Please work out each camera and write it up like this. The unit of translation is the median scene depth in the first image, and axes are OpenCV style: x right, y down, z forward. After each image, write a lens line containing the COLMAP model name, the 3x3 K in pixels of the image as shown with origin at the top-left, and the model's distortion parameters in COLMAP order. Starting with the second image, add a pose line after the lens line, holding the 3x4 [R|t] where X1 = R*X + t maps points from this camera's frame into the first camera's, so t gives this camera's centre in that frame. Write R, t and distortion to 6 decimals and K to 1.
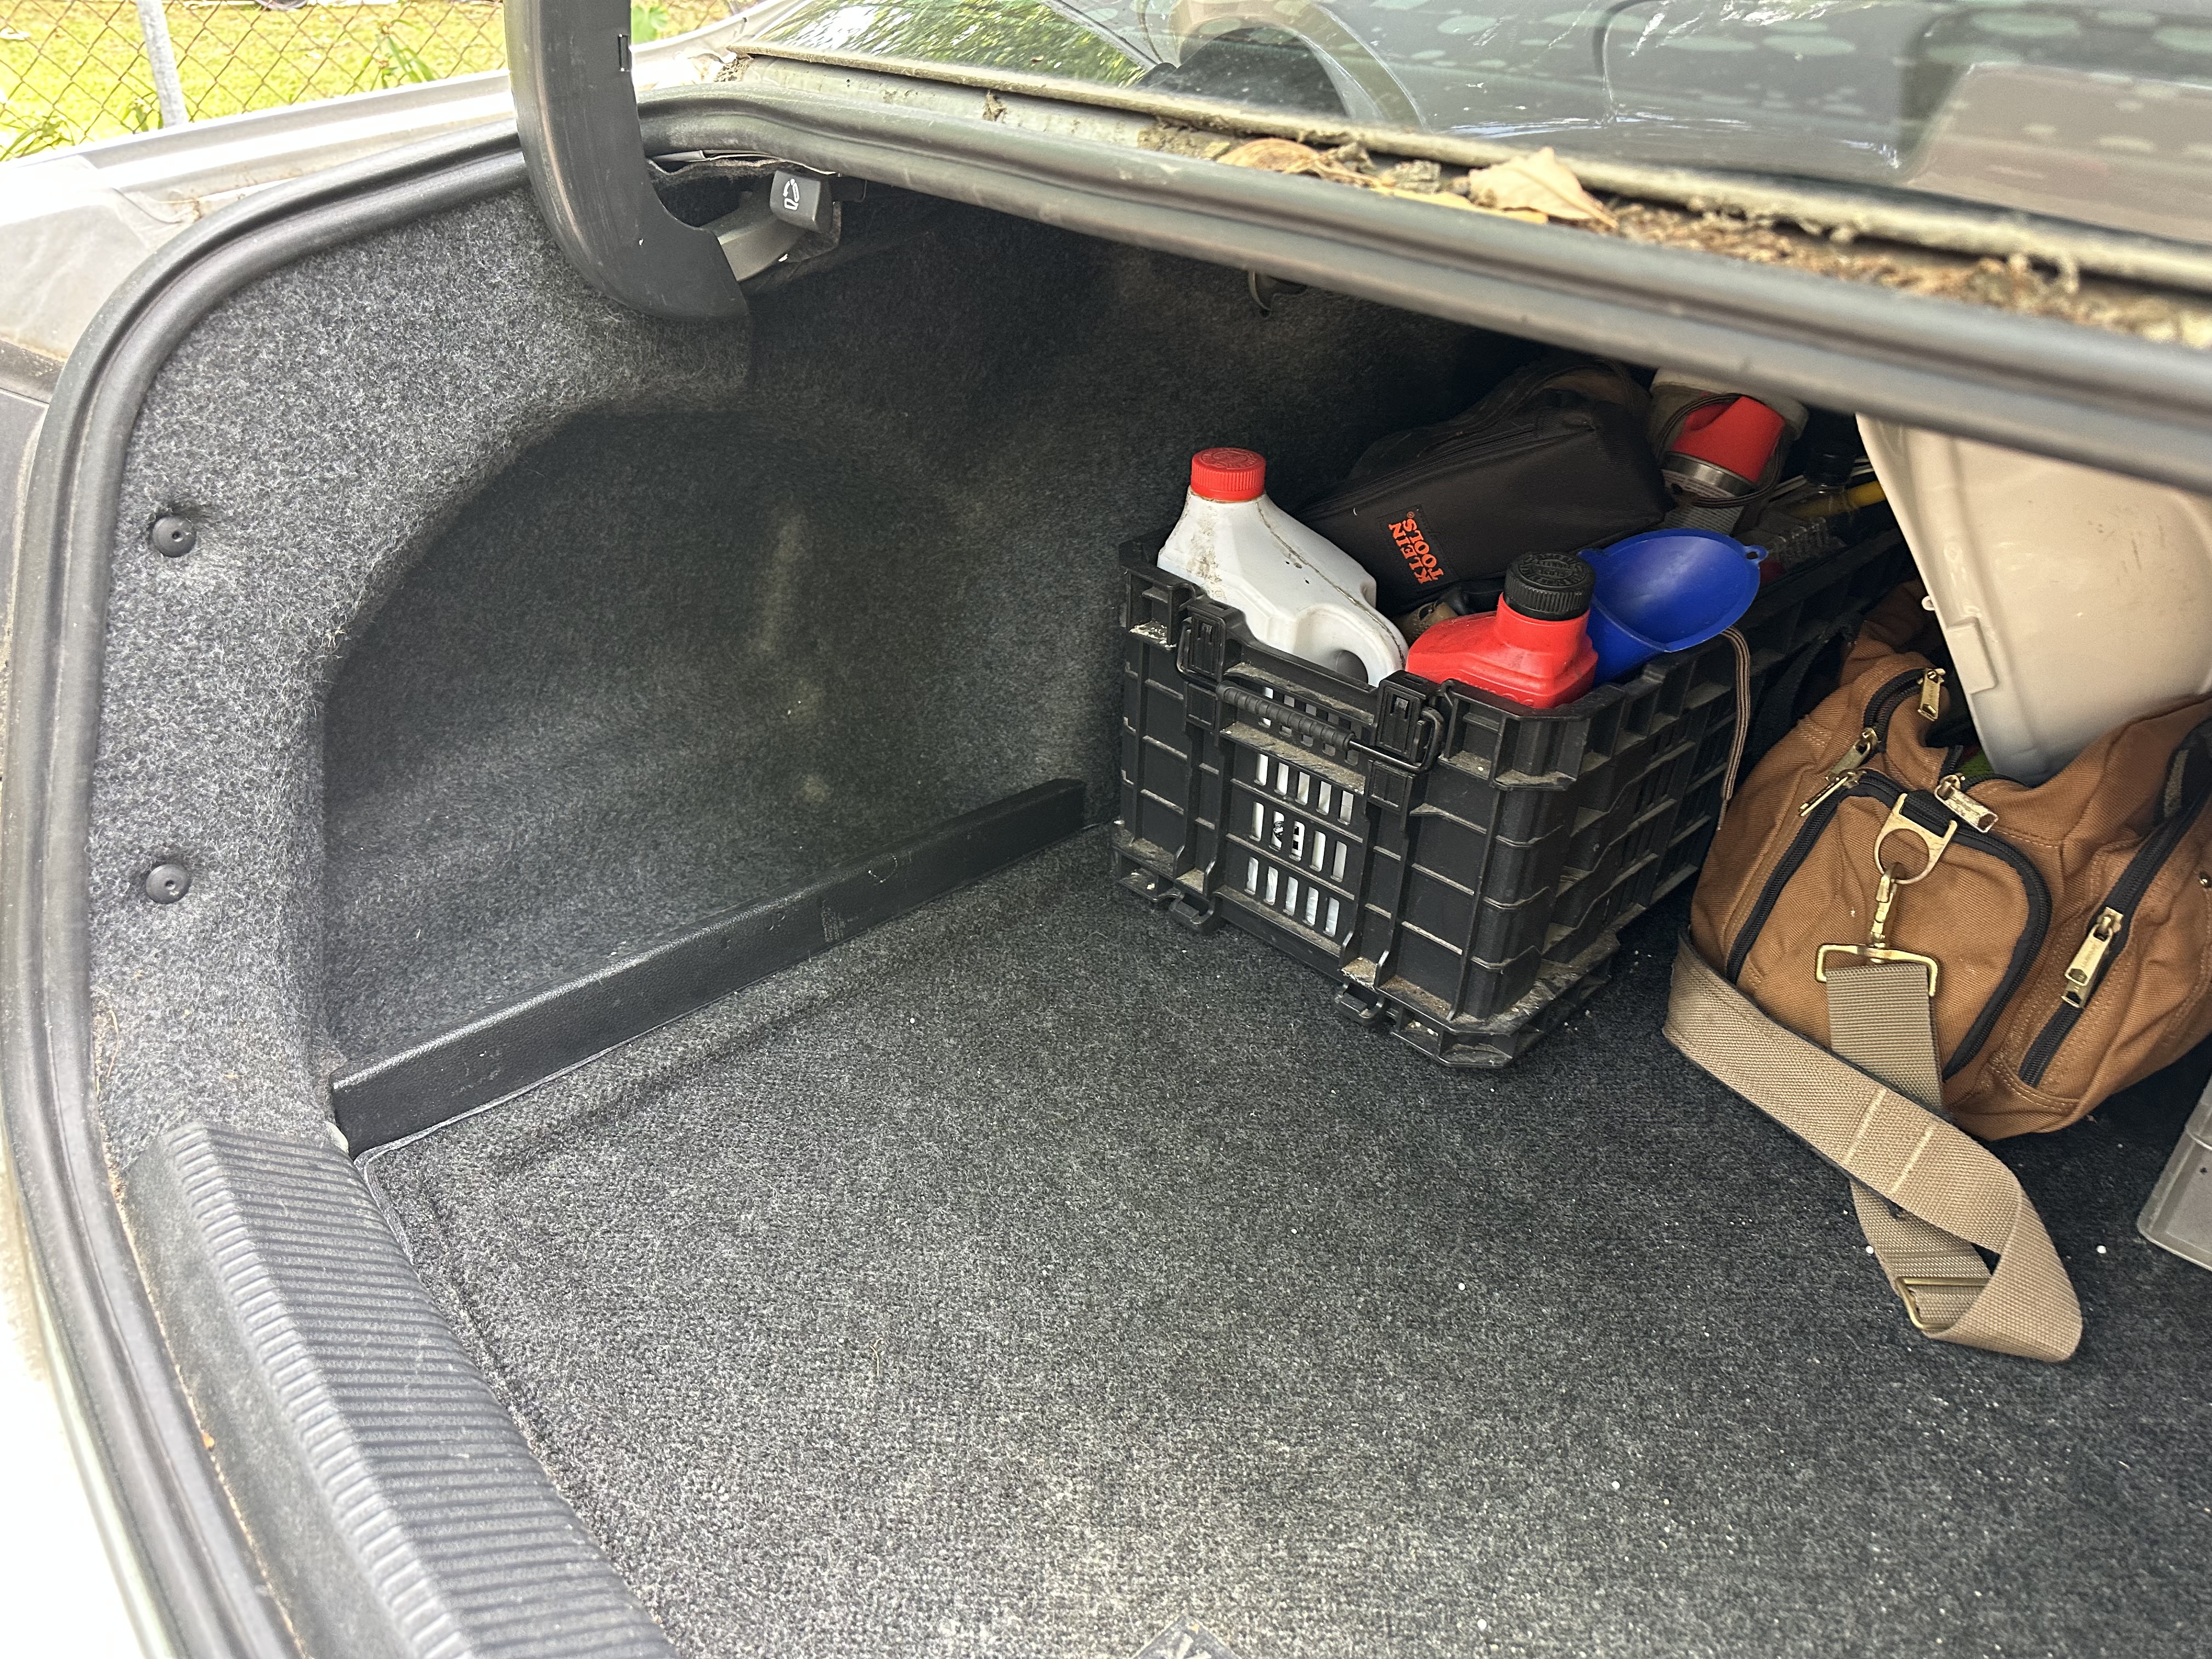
lens RADIAL K [[1563.7, 0, 1075.3], [0, 1563.7, 824.3], [0, 0, 1]] dist [0.043805, -0.055862]
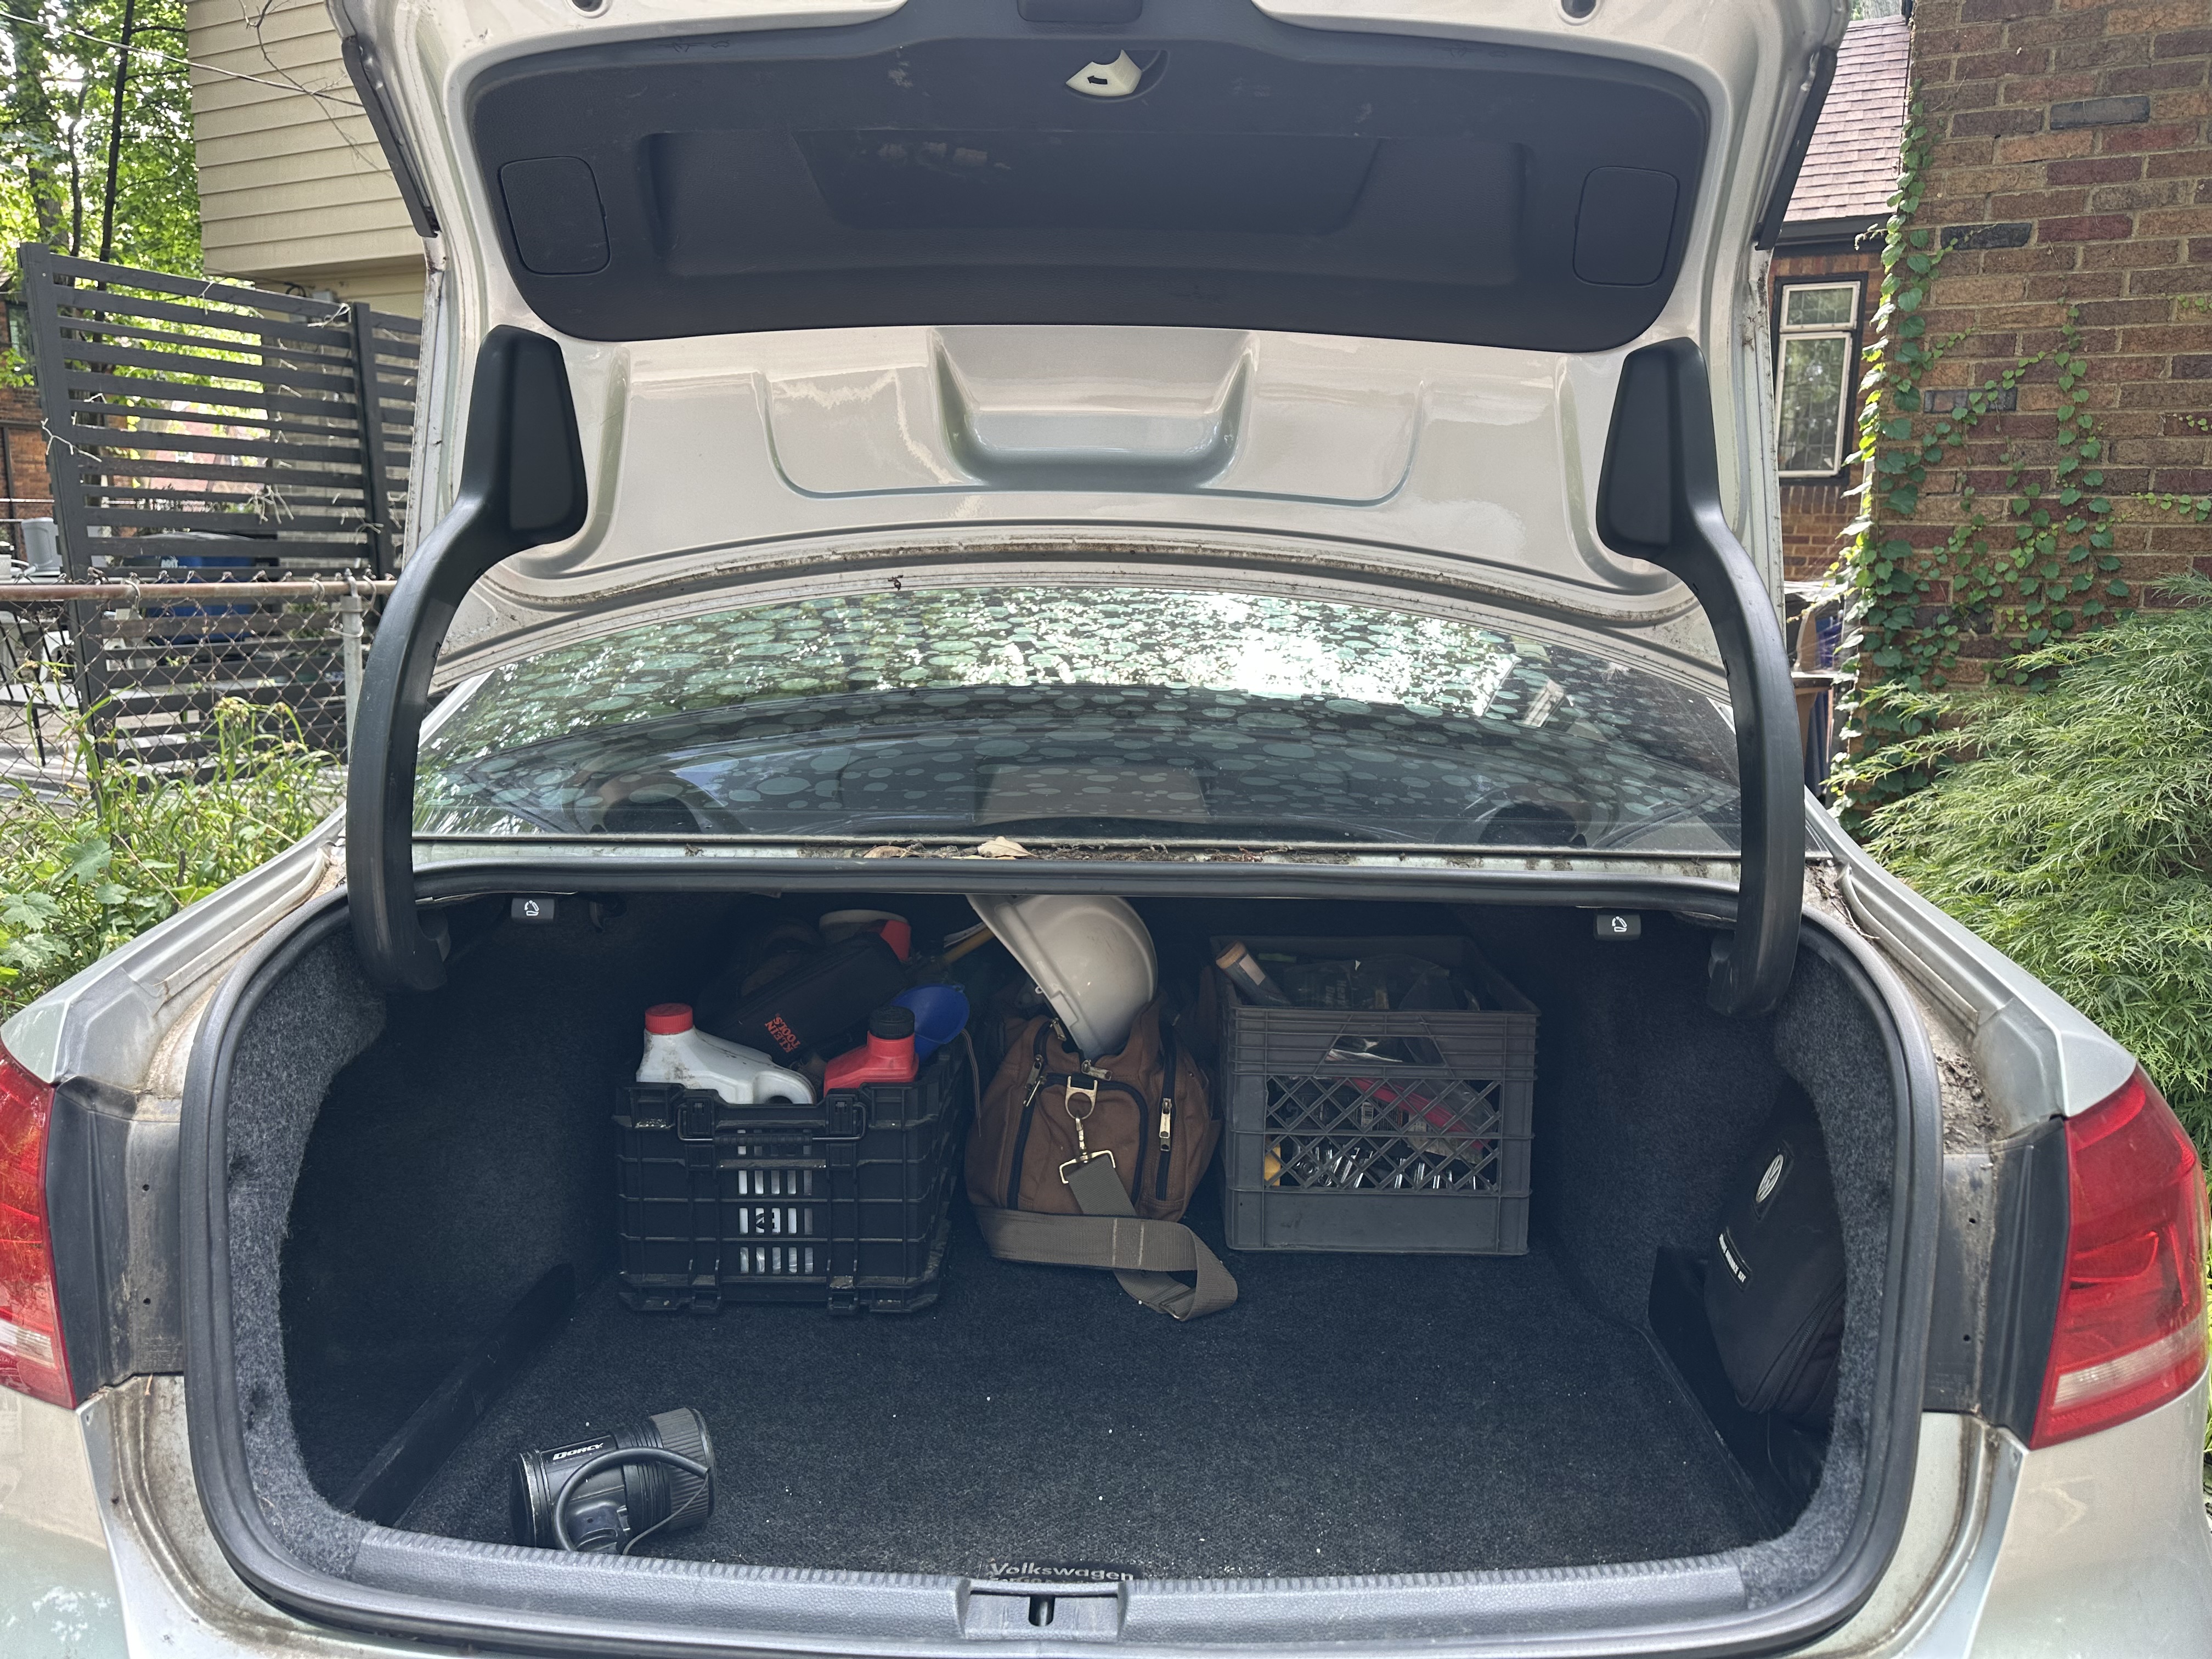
lens RADIAL K [[1563.7, 0, 1099.8], [0, 1563.7, 790.7], [0, 0, 1]] dist [0.043805, -0.055862]
pose [[0.732473, -0.137367, 0.666794, -0.723156], [0.372642, 0.900580, -0.223817, 0.111924], [-0.569756, 0.412415, 0.710839, -0.600390]]
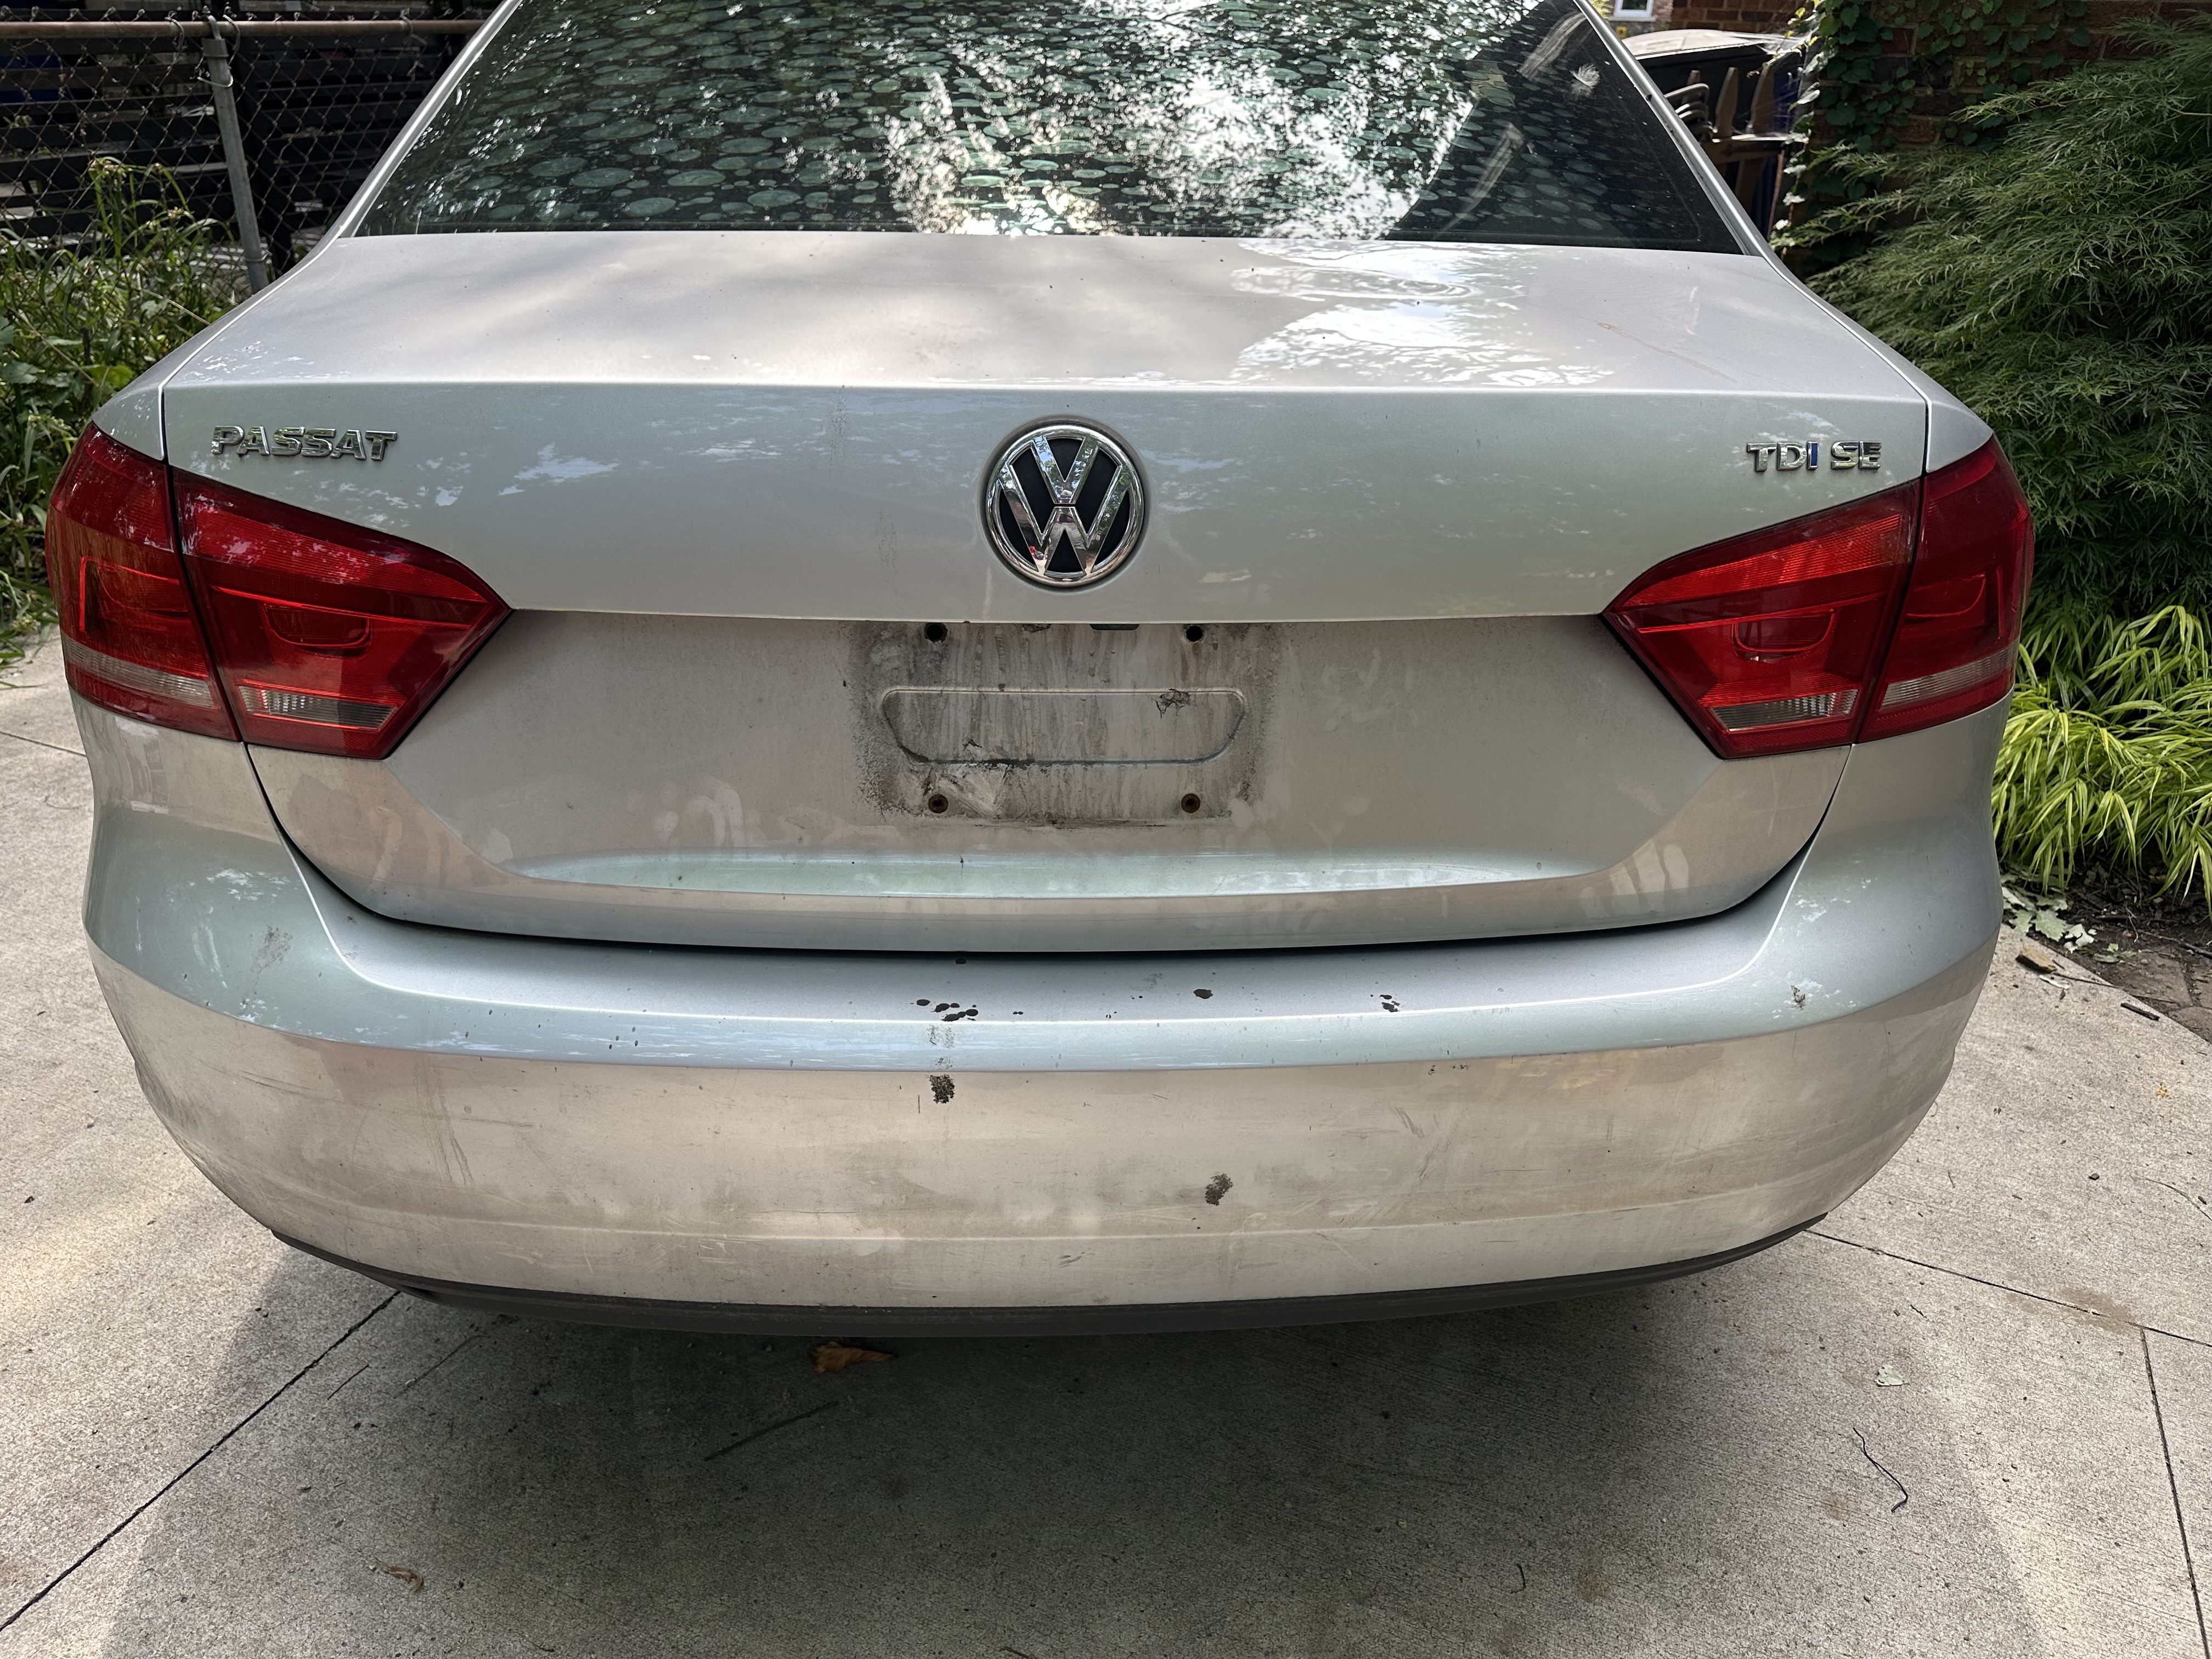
lens RADIAL K [[1563.7, 0, 1109.3], [0, 1563.7, 793.9], [0, 0, 1]] dist [0.043805, -0.055862]
pose [[0.692782, -0.351887, 0.629467, -0.761577], [0.389556, 0.917166, 0.083978, 0.130157], [-0.606877, 0.187034, 0.772476, -0.611218]]
